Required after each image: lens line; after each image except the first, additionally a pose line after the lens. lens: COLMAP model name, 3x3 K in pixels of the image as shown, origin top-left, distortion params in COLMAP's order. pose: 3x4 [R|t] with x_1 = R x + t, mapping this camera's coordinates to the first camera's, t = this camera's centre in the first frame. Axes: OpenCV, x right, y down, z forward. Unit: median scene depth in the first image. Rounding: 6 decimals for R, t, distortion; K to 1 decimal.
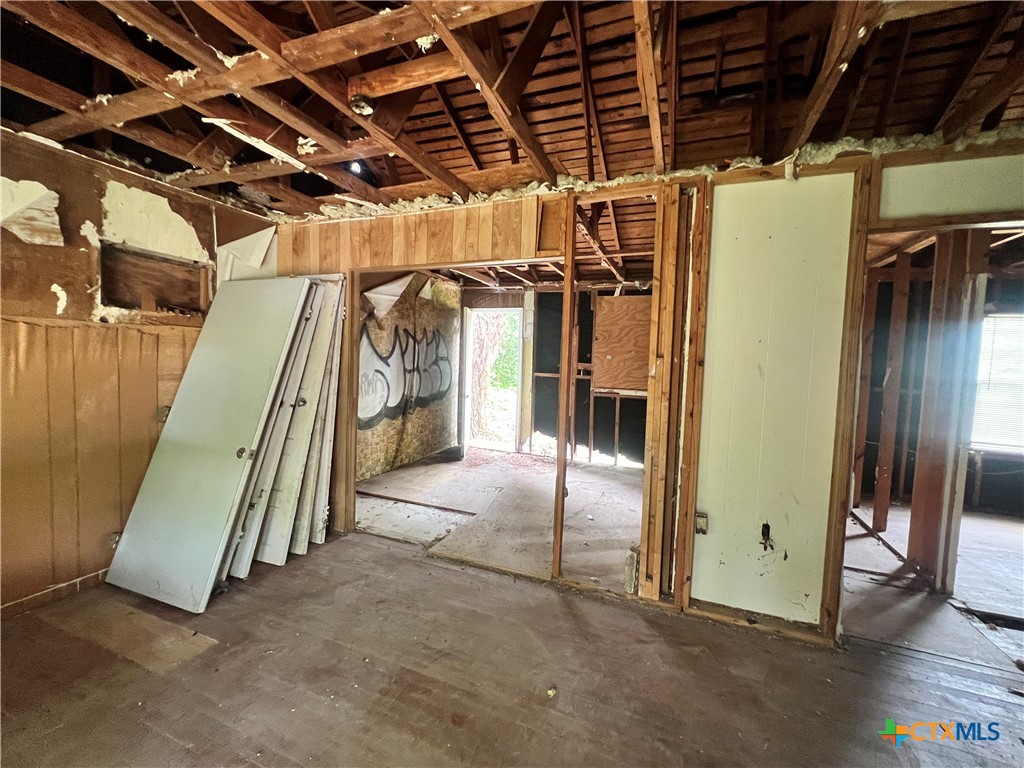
lens RADIAL K [[422.8, 0, 510.5], [0, 422.8, 383.5], [0, 0, 1]] dist [-0.007868, 0.000906]
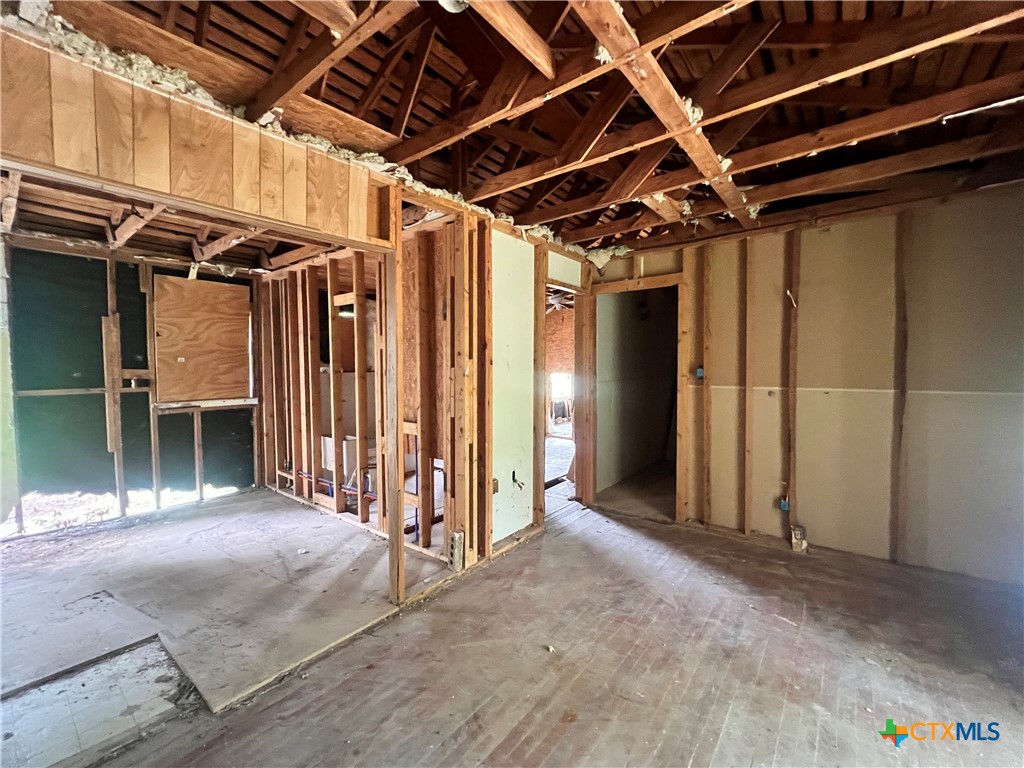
lens RADIAL K [[422.8, 0, 514.3], [0, 422.8, 381.0], [0, 0, 1]] dist [-0.007868, 0.000906]
pose [[0.275328, -0.075128, 0.958410, -0.337398], [0.072340, 0.995734, 0.057273, -0.026080], [-0.958625, 0.053562, 0.279588, 0.248897]]
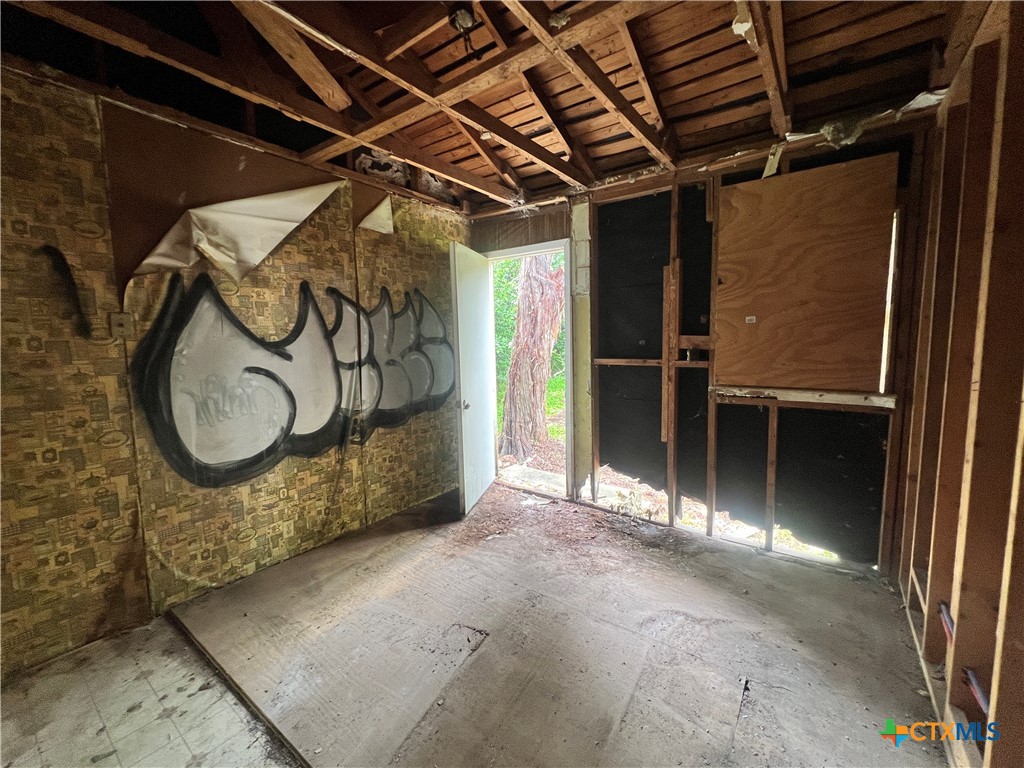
lens RADIAL K [[422.8, 0, 512.7], [0, 422.8, 384.4], [0, 0, 1]] dist [-0.007868, 0.000906]
pose [[0.966672, -0.022626, -0.255017, 0.104885], [0.032881, 0.998810, 0.036021, -0.017738], [0.253898, -0.043206, 0.966265, 0.521674]]
